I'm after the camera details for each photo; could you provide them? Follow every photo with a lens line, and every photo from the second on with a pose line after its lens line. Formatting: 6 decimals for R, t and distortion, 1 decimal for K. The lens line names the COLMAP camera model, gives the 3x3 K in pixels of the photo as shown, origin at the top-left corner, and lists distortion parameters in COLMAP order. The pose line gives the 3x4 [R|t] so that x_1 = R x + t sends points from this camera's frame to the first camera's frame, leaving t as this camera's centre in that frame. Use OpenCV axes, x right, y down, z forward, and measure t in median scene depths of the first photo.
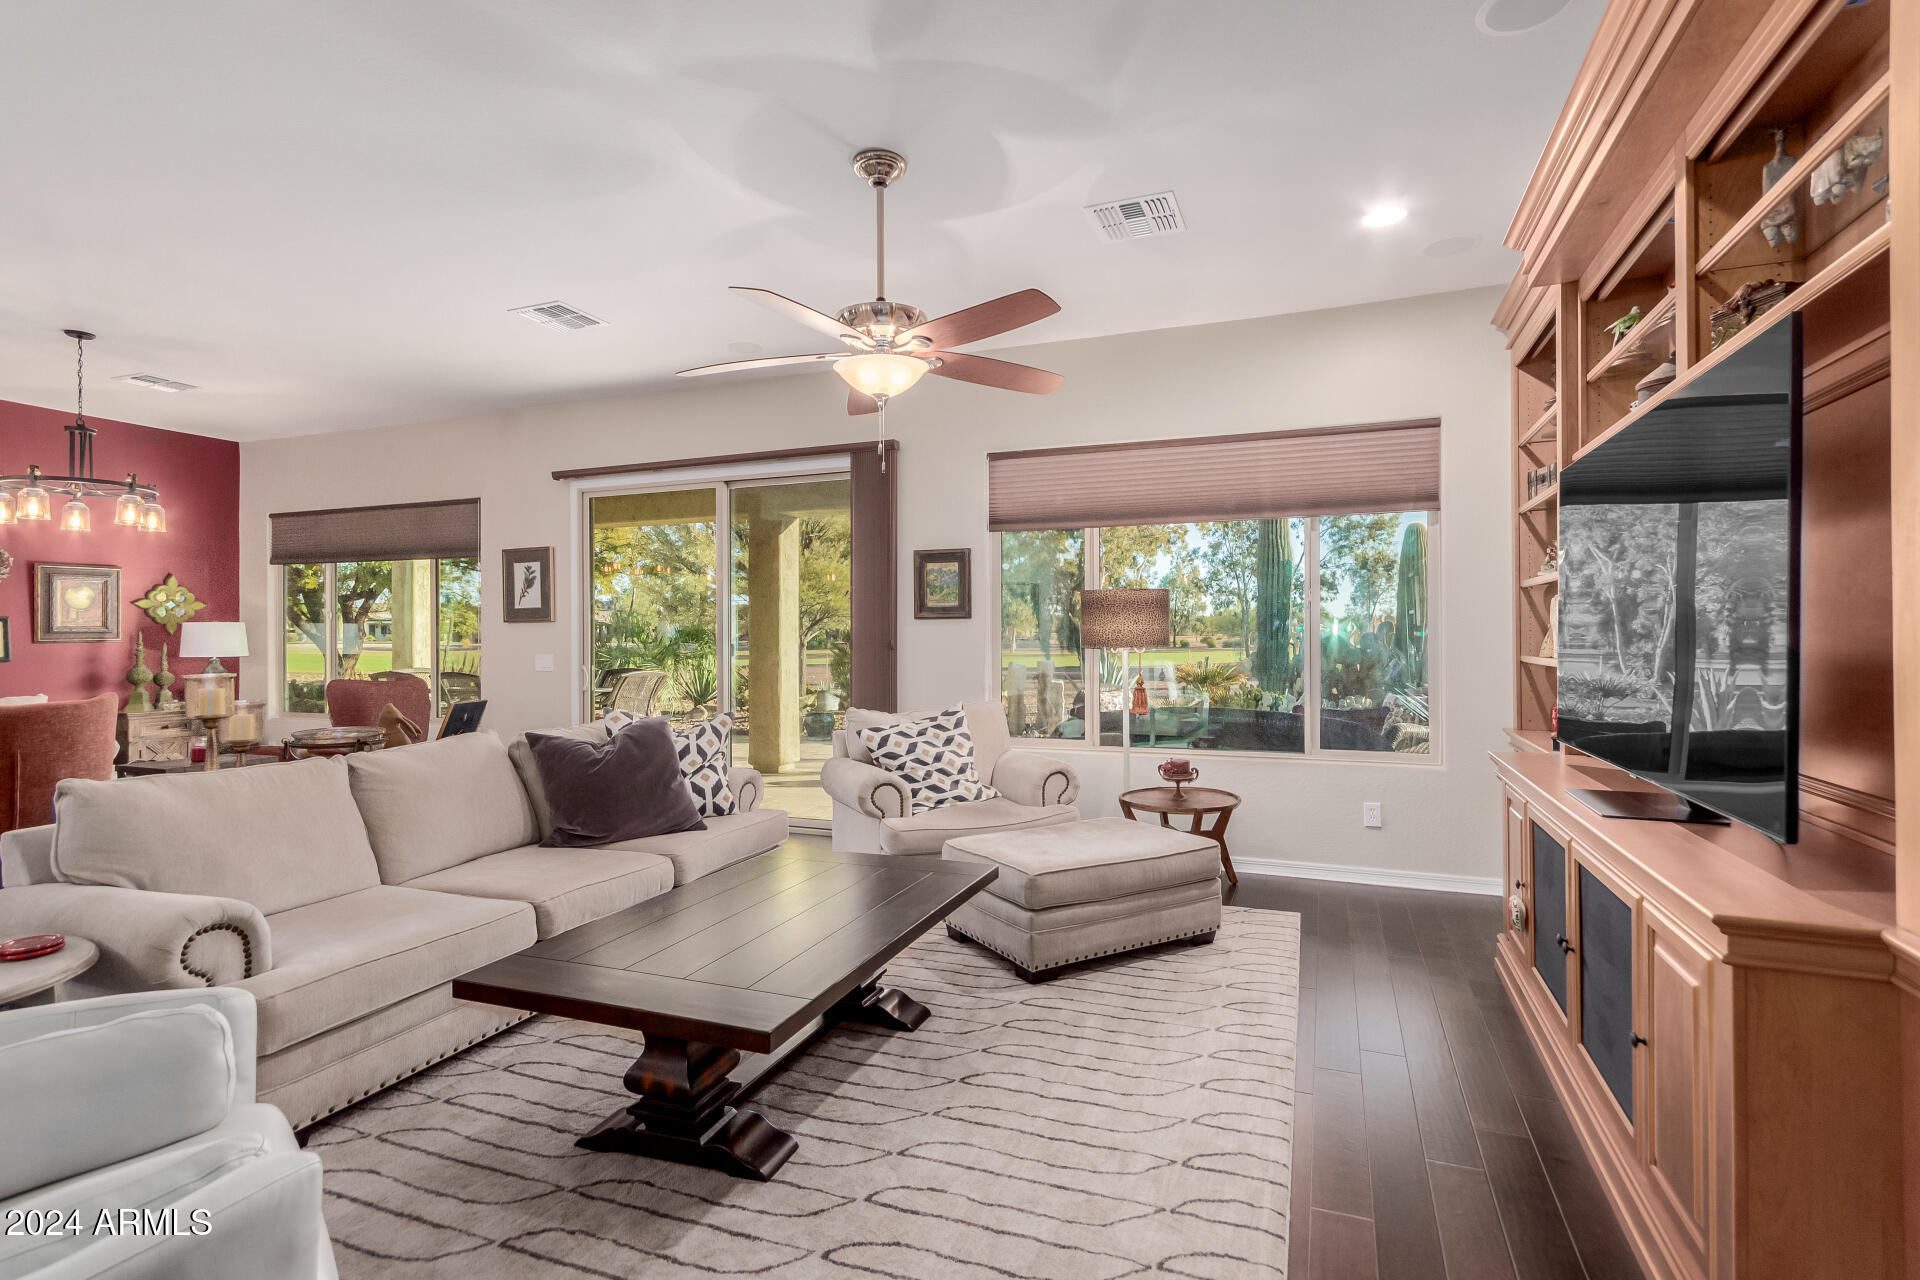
lens RADIAL K [[913.1, 0, 925.8], [0, 913.1, 628.2], [0, 0, 1]] dist [0.064373, -0.000230]
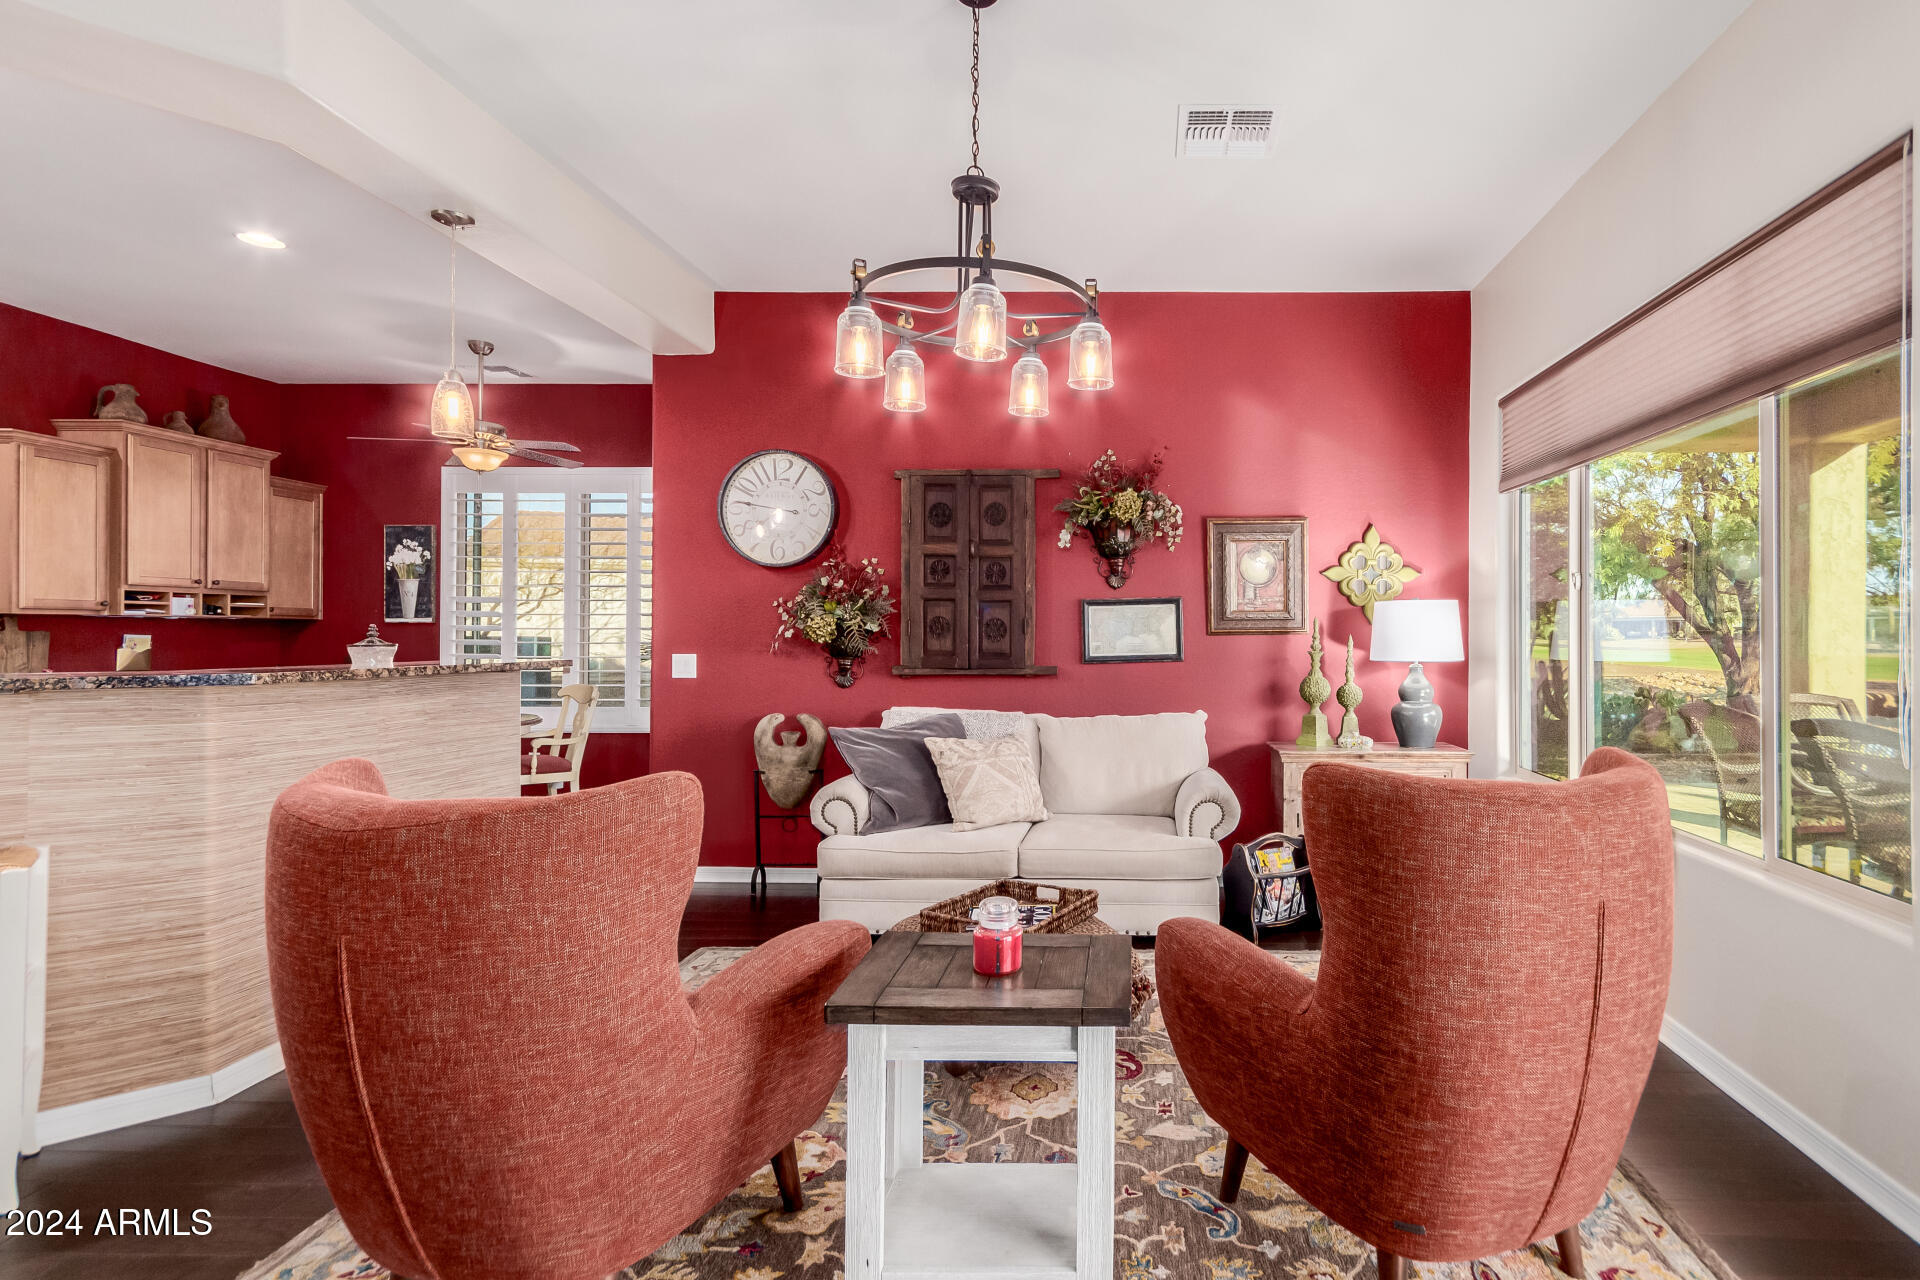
lens RADIAL K [[938.9, 0, 1124.6], [0, 938.9, 625.9], [0, 0, 1]] dist [-0.000343, 0.000044]
pose [[0.395540, -0.004517, -0.918438, -0.458429], [0.007996, 0.999967, -0.001475, 0.016258], [0.918414, -0.006760, 0.395563, 0.979232]]
